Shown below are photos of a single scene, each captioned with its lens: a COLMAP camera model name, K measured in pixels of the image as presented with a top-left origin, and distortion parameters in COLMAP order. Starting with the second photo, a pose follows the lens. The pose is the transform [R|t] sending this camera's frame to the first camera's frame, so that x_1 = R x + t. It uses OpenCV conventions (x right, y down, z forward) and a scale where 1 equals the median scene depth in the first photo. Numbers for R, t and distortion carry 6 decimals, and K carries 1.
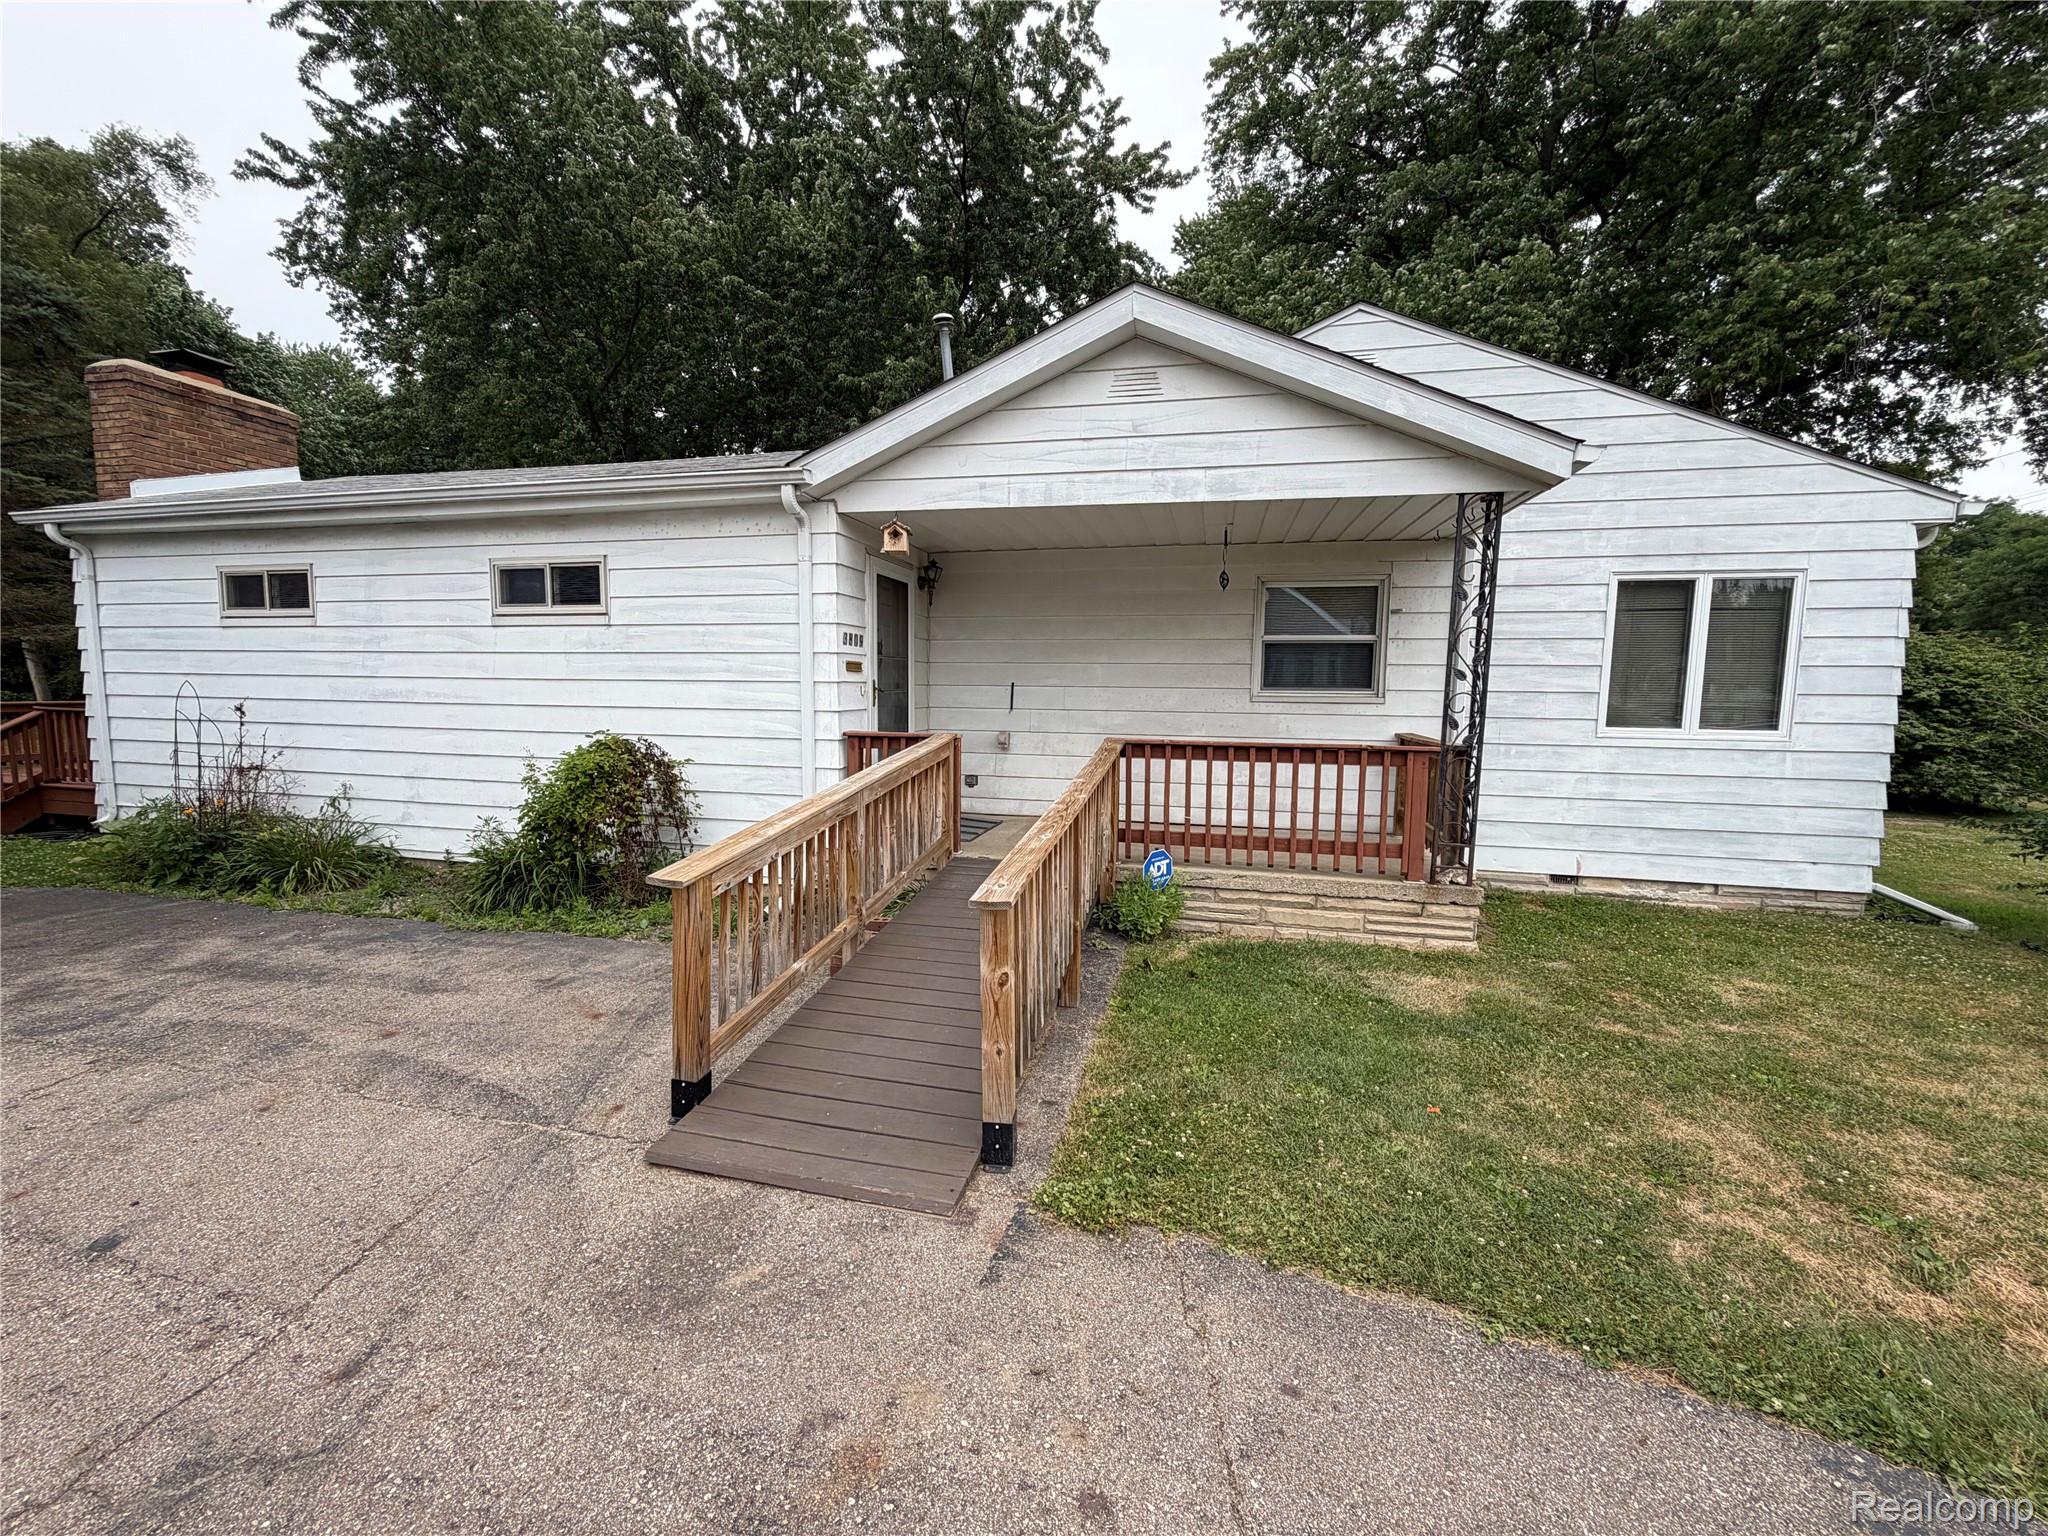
lens RADIAL K [[825.9, 0, 1018.7], [0, 825.9, 772.4], [0, 0, 1]] dist [0.002156, 0.003257]
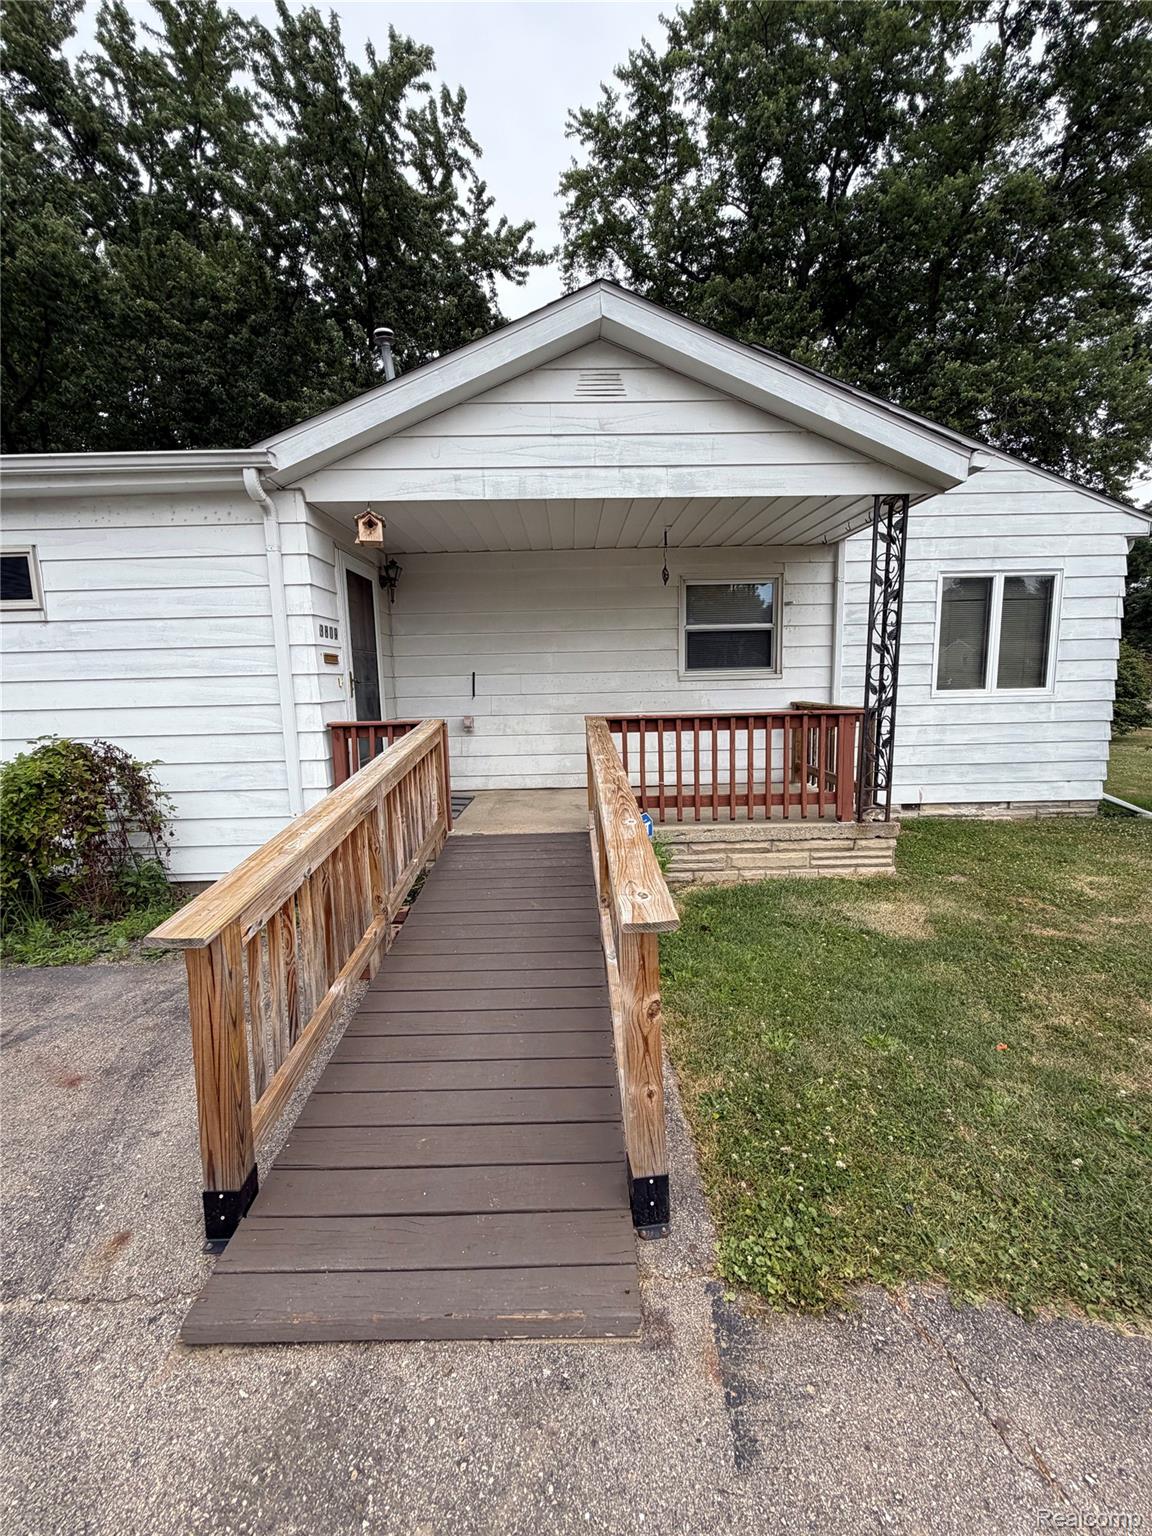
lens RADIAL K [[619.4, 0, 580.4], [0, 619.4, 768.6], [0, 0, 1]] dist [0.002156, 0.003257]
pose [[0.969177, -0.069151, 0.236460, -0.100463], [0.060456, 0.997208, 0.043833, -0.008811], [-0.238831, -0.028186, 0.970652, 0.196432]]
